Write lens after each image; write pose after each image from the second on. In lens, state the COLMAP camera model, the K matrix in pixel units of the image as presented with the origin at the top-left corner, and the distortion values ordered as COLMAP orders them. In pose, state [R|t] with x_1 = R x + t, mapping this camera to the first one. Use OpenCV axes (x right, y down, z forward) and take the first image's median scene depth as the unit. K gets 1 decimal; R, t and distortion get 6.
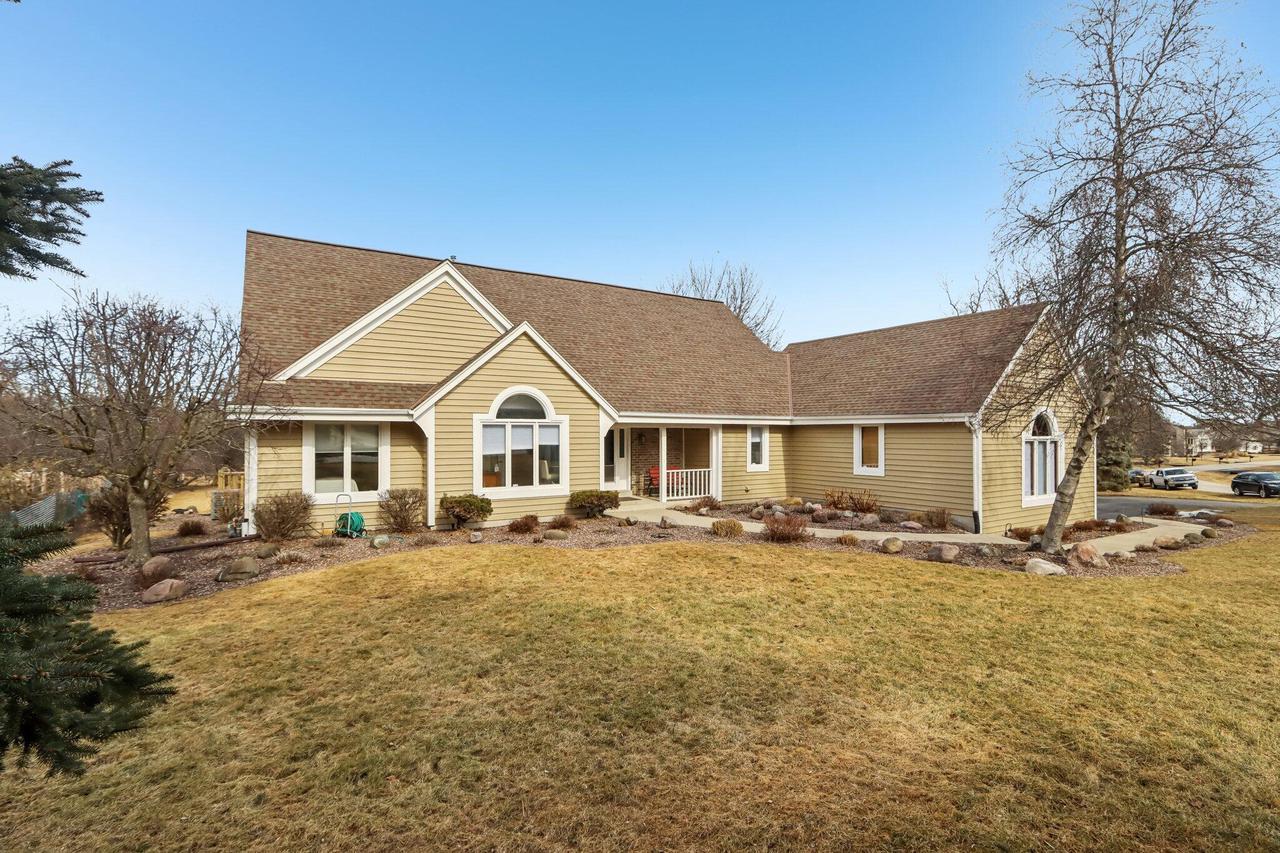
lens RADIAL K [[622.0, 0, 639.3], [0, 622.0, 440.4], [0, 0, 1]] dist [-0.026615, 0.000234]
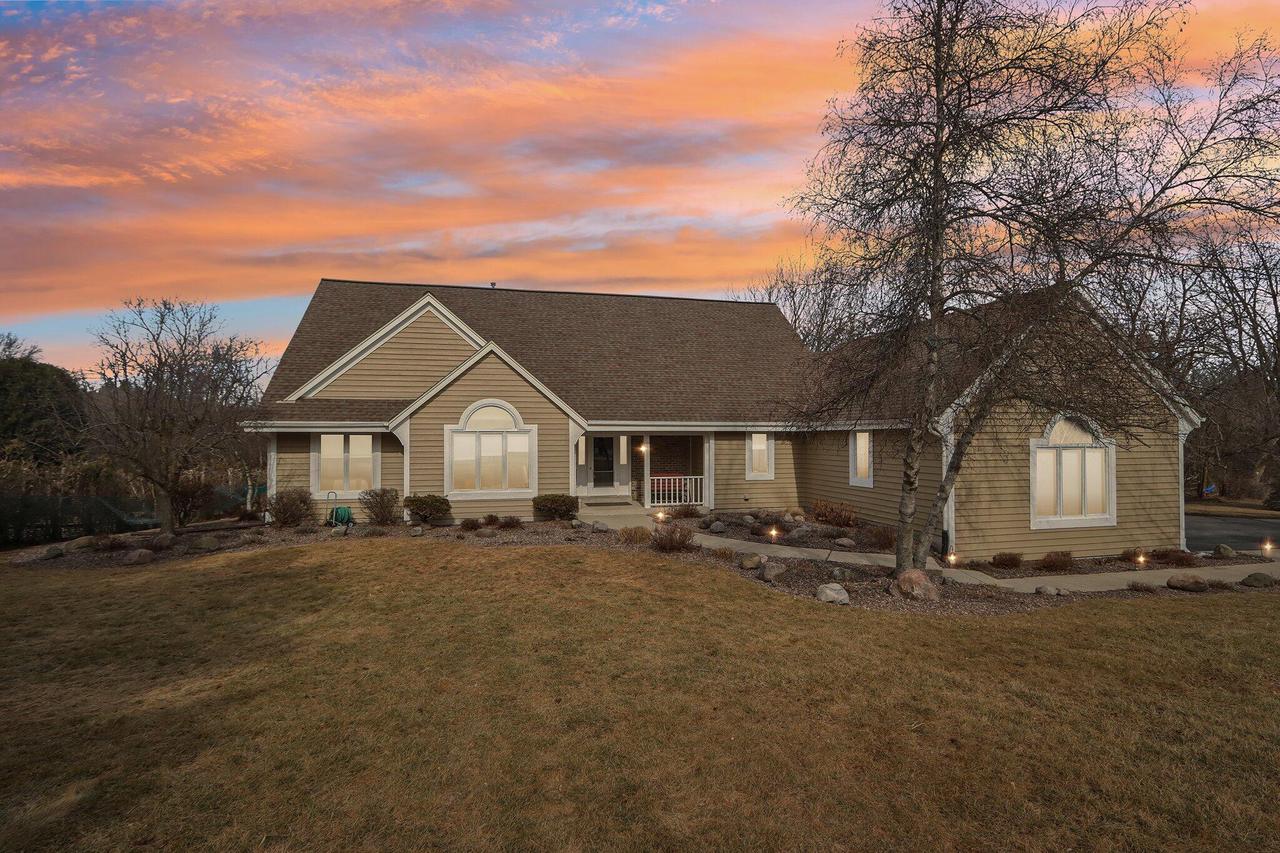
lens RADIAL K [[622.0, 0, 639.3], [0, 622.0, 440.4], [0, 0, 1]] dist [-0.026615, 0.000234]
pose [[0.943194, -0.002362, -0.332234, 0.403875], [-0.000373, 0.999967, -0.008170, -0.004114], [0.332242, 0.007830, 0.943162, 0.036441]]
